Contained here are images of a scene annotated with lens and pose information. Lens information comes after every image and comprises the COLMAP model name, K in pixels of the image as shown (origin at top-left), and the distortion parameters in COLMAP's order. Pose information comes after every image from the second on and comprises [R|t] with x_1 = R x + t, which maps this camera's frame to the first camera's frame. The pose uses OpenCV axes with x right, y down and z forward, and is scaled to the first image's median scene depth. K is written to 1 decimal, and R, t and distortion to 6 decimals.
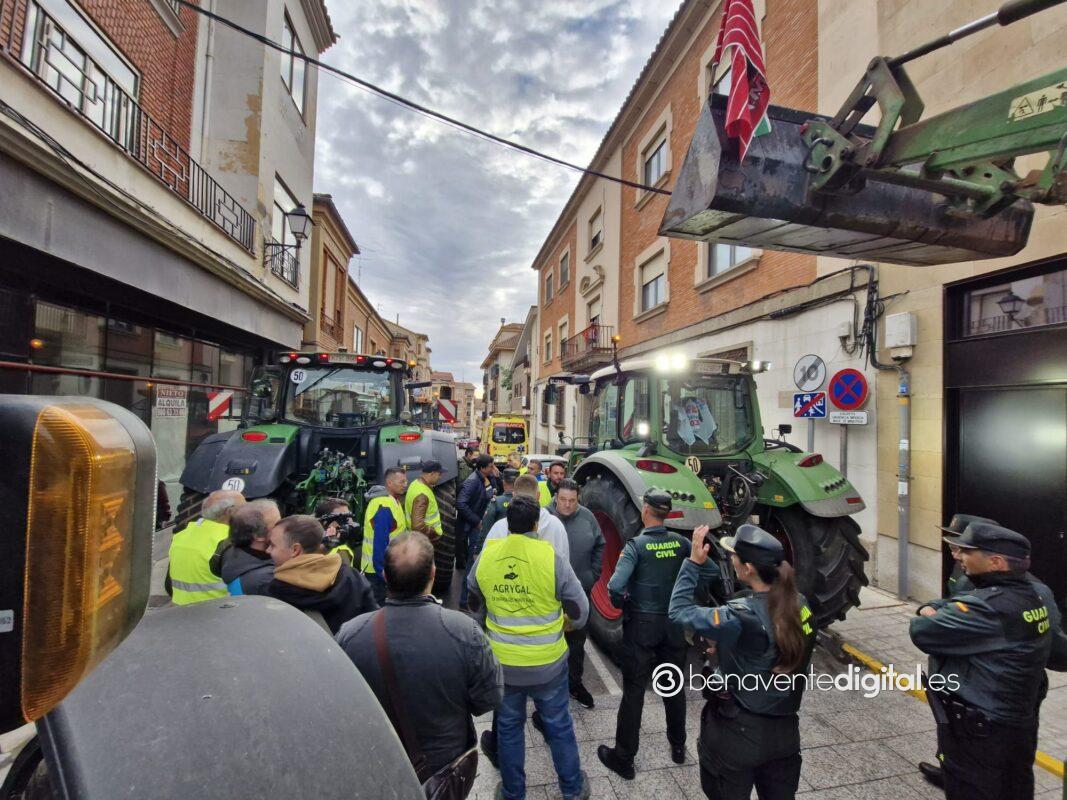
lens RADIAL K [[442.2, 0, 537.6], [0, 442.2, 406.5], [0, 0, 1]] dist [-0.001988, -0.000175]
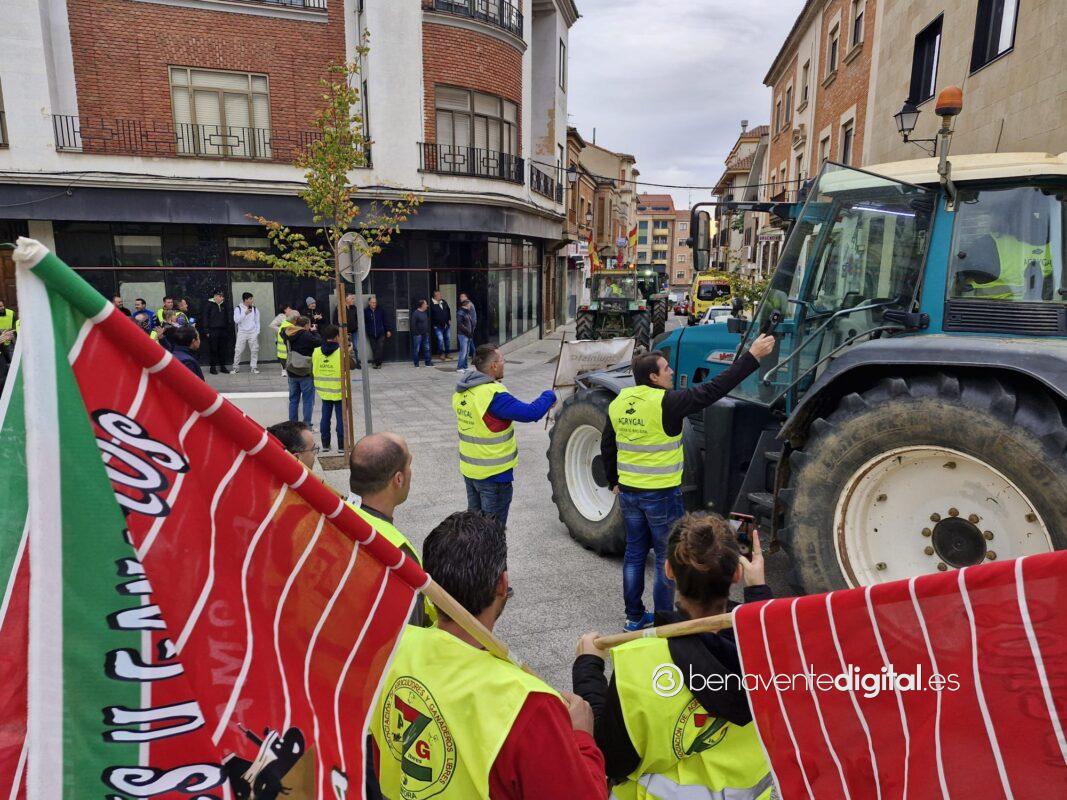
lens RADIAL K [[718.8, 0, 528.9], [0, 718.8, 405.5], [0, 0, 1]] dist [0.054241, -0.049772]
pose [[0.927617, 0.052612, -0.369809, 0.108068], [0.026682, 0.978170, 0.206089, -0.023456], [0.372579, -0.201038, 0.905963, -0.470316]]
